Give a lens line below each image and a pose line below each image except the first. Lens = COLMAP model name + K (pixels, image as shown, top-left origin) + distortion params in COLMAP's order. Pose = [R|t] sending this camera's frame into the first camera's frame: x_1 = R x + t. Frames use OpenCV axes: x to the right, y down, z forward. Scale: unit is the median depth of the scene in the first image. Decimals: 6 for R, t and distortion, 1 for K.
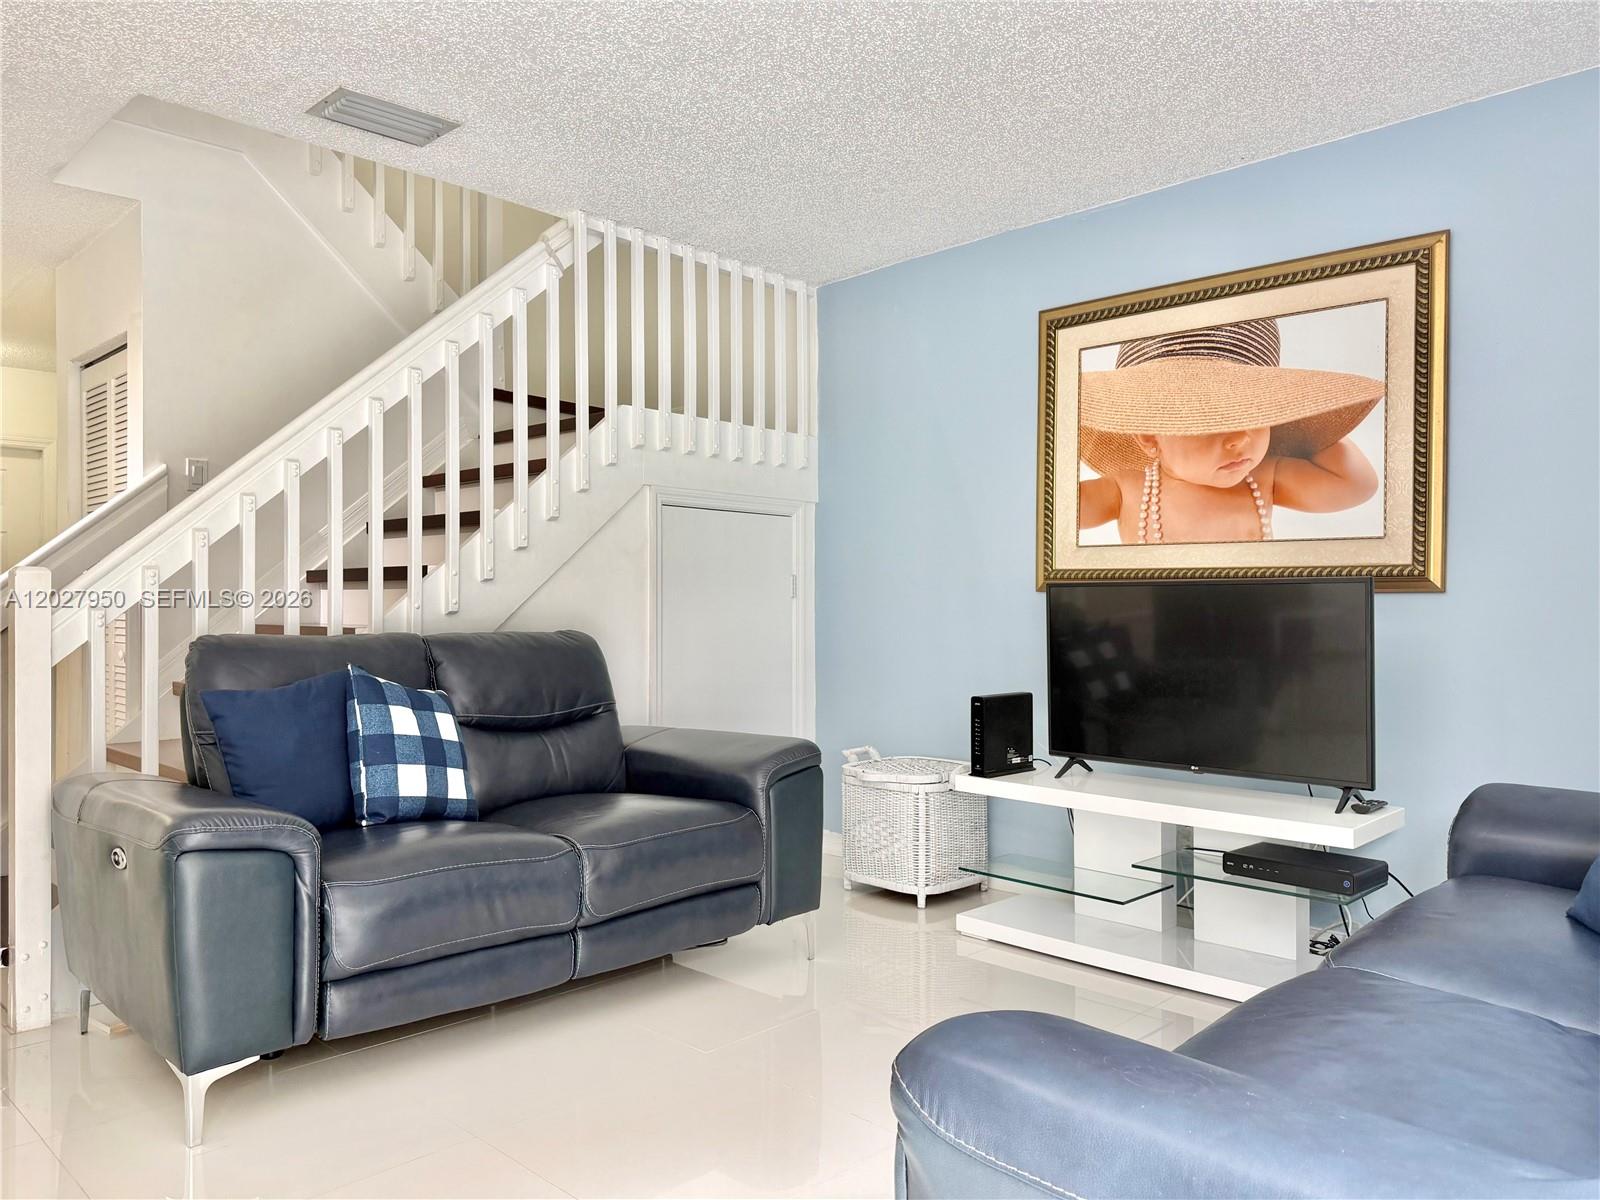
lens RADIAL K [[1121.5, 0, 800.0], [0, 1121.5, 600.0], [0, 0, 1]] dist [0.150211, -0.264092]
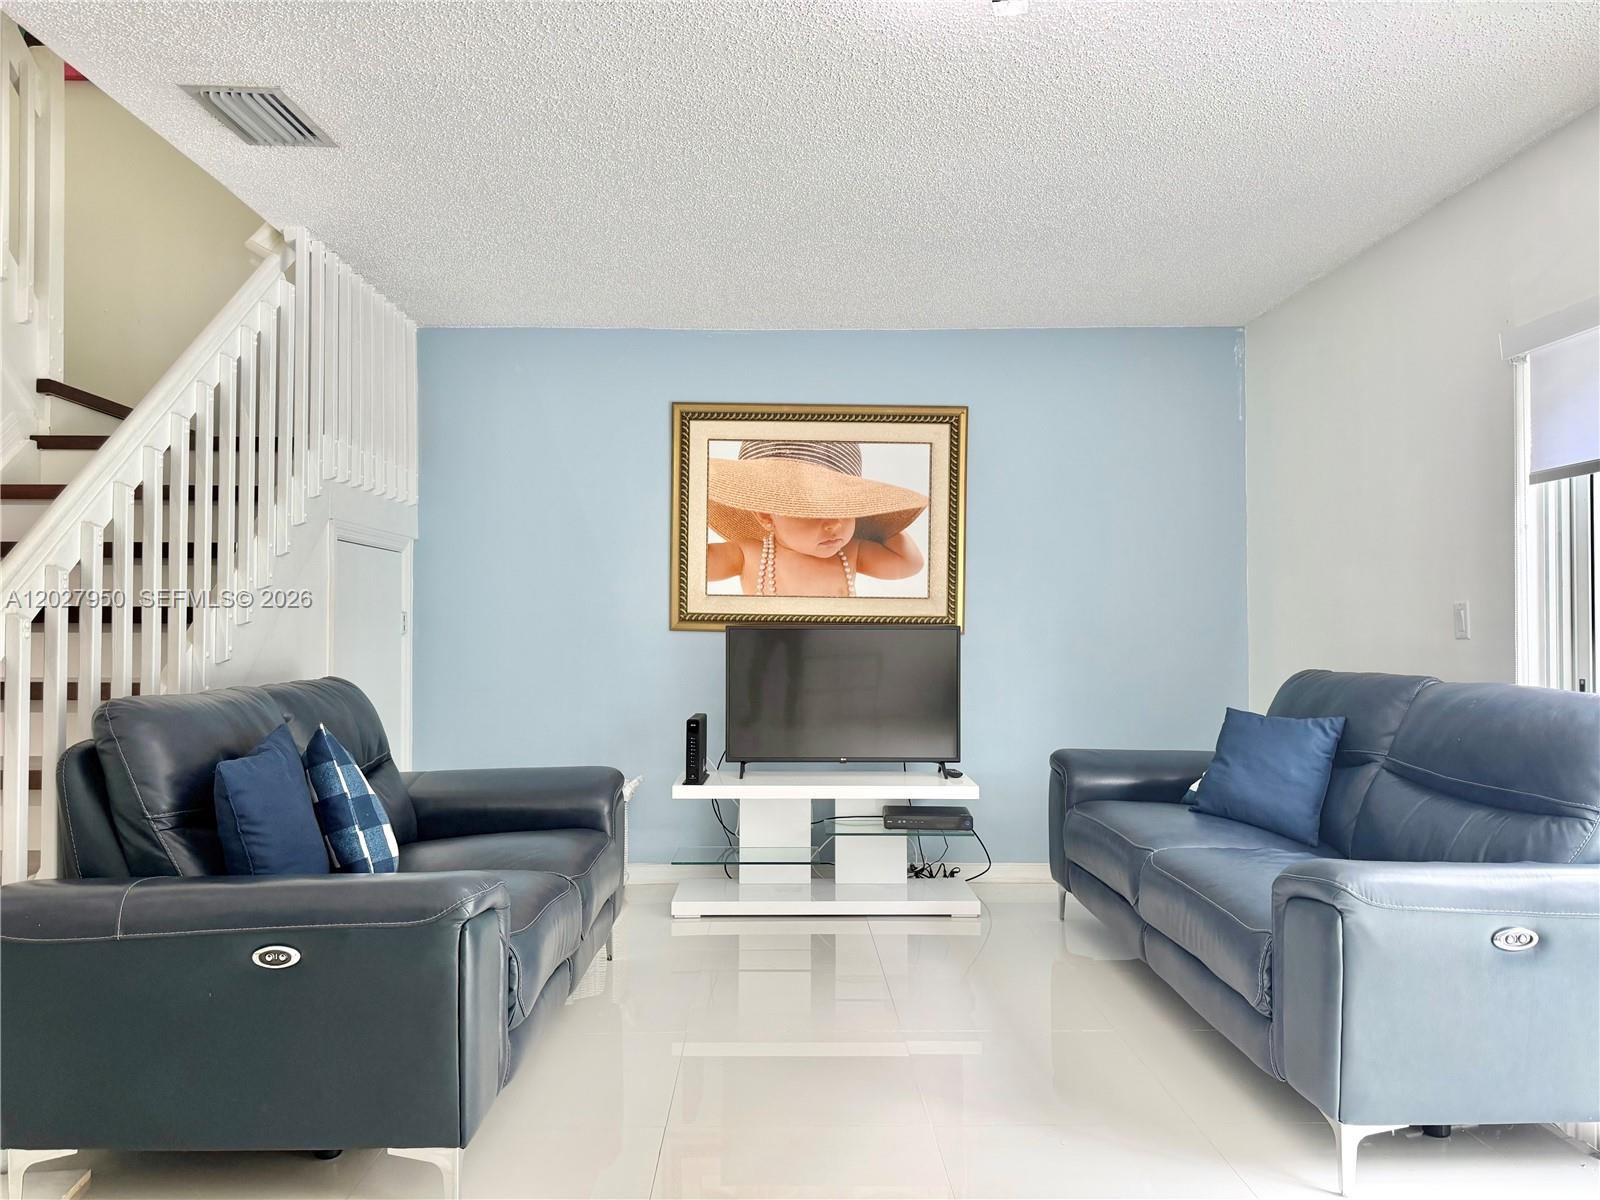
lens RADIAL K [[1121.5, 0, 800.0], [0, 1121.5, 600.0], [0, 0, 1]] dist [0.150211, -0.264092]
pose [[0.700880, 0.014758, 0.713126, -0.632719], [-0.005499, 0.999868, -0.015287, -0.025870], [-0.713258, 0.006793, 0.700869, 0.057704]]
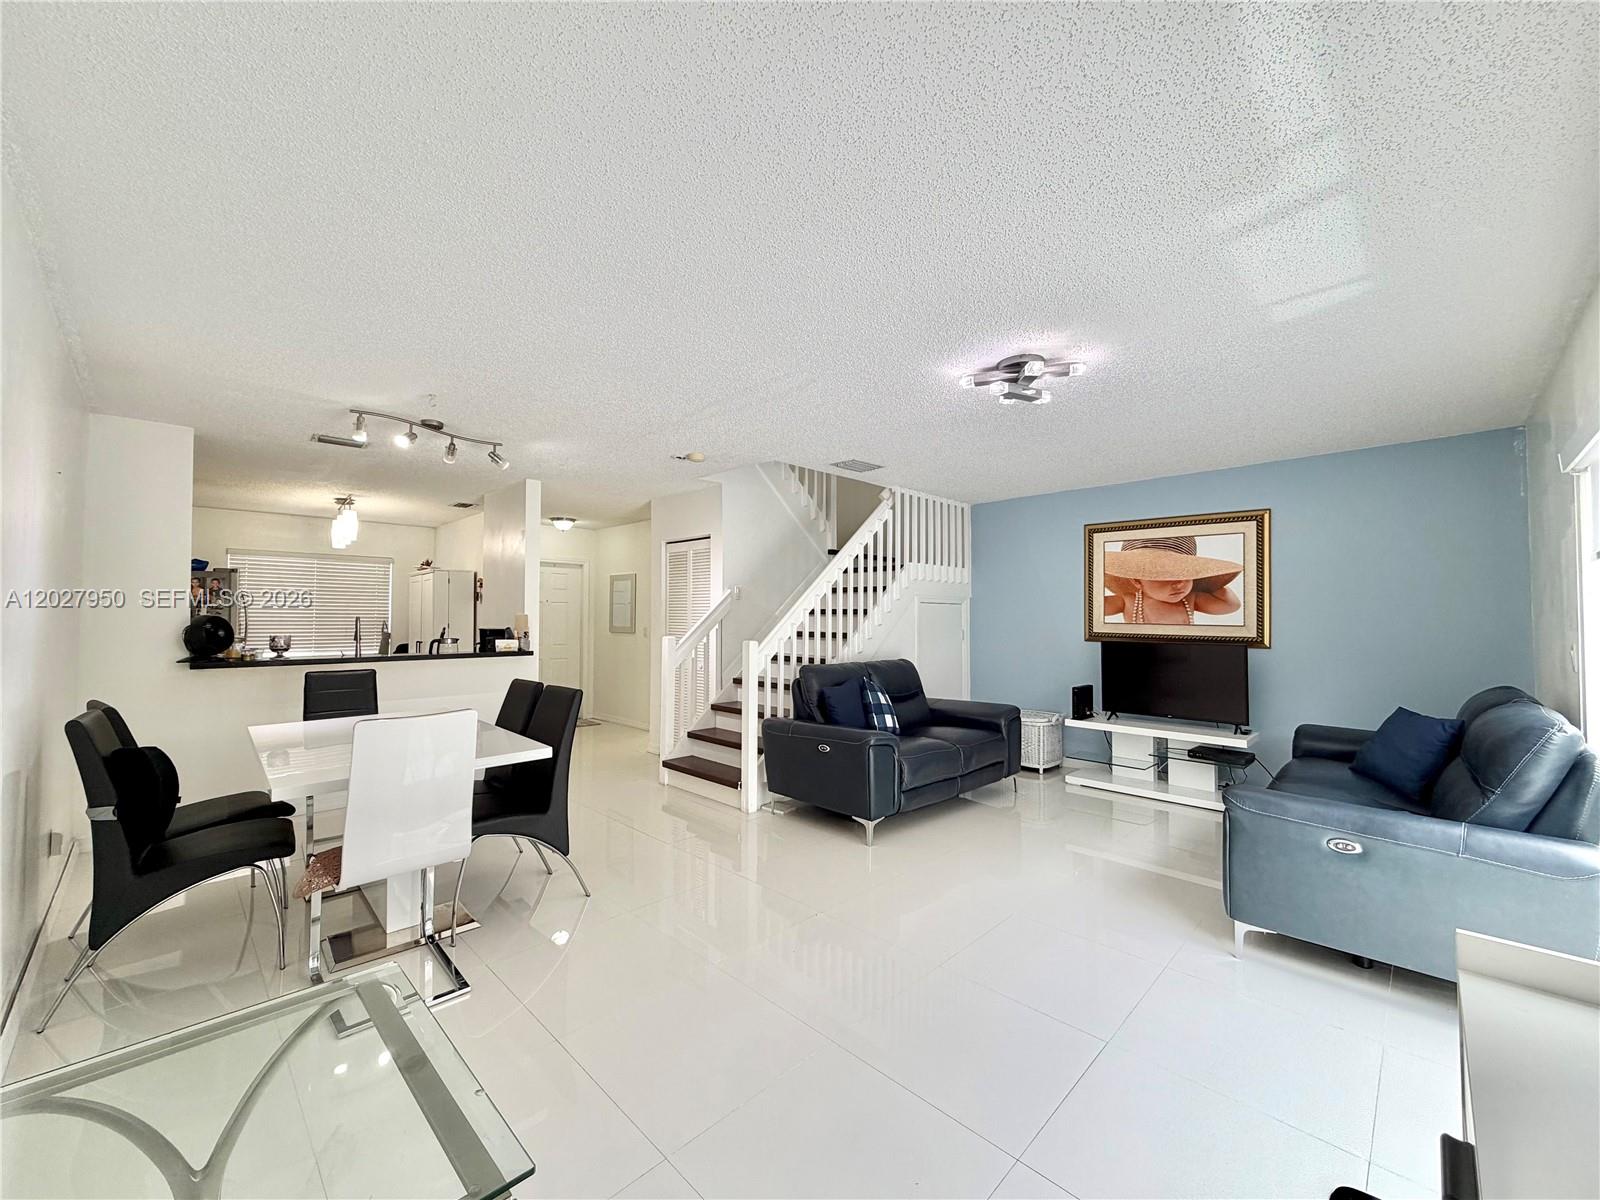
lens RADIAL K [[631.6, 0, 800.0], [0, 631.6, 600.0], [0, 0, 1]] dist [0.000236, 0.000033]
pose [[0.999936, 0.002869, -0.010909, -0.427314], [-0.003101, 0.999770, -0.021239, -0.073471], [0.010845, 0.021272, 0.999715, -0.386356]]
